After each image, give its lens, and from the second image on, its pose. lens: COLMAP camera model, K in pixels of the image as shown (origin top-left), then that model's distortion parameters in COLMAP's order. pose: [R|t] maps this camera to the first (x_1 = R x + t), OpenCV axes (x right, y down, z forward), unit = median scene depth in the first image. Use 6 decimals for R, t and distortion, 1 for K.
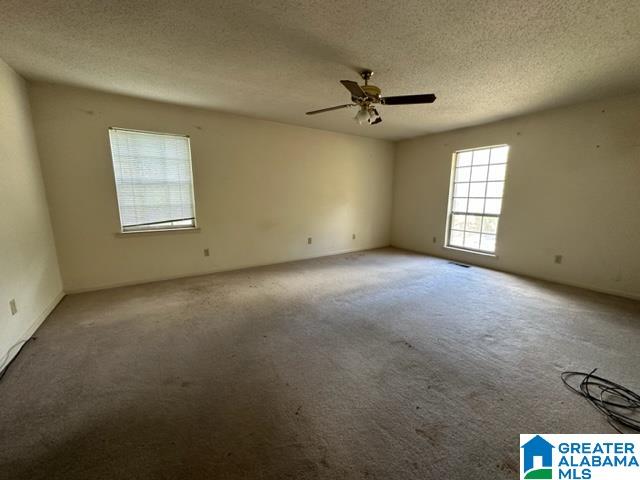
lens RADIAL K [[256.4, 0, 320.0], [0, 256.4, 240.0], [0, 0, 1]] dist [-0.000220, -0.000001]
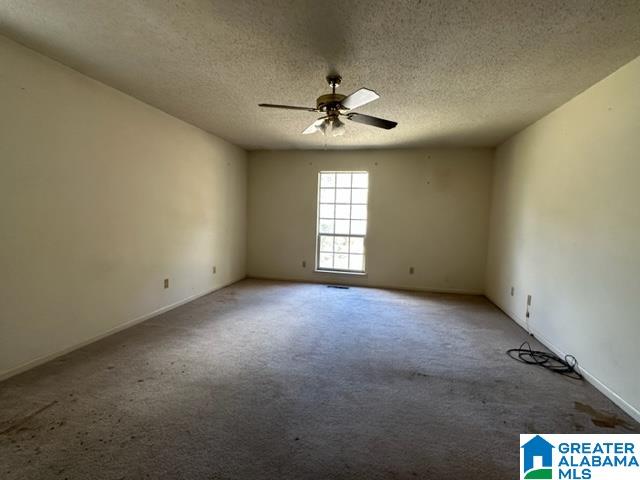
lens RADIAL K [[319.0, 0, 320.0], [0, 319.0, 240.0], [0, 0, 1]] dist [-0.001146, 0.000335]
pose [[0.711732, -0.038511, 0.701394, -0.351057], [0.096962, 0.994324, -0.043796, -0.036258], [-0.695727, 0.099180, 0.711427, 0.173633]]
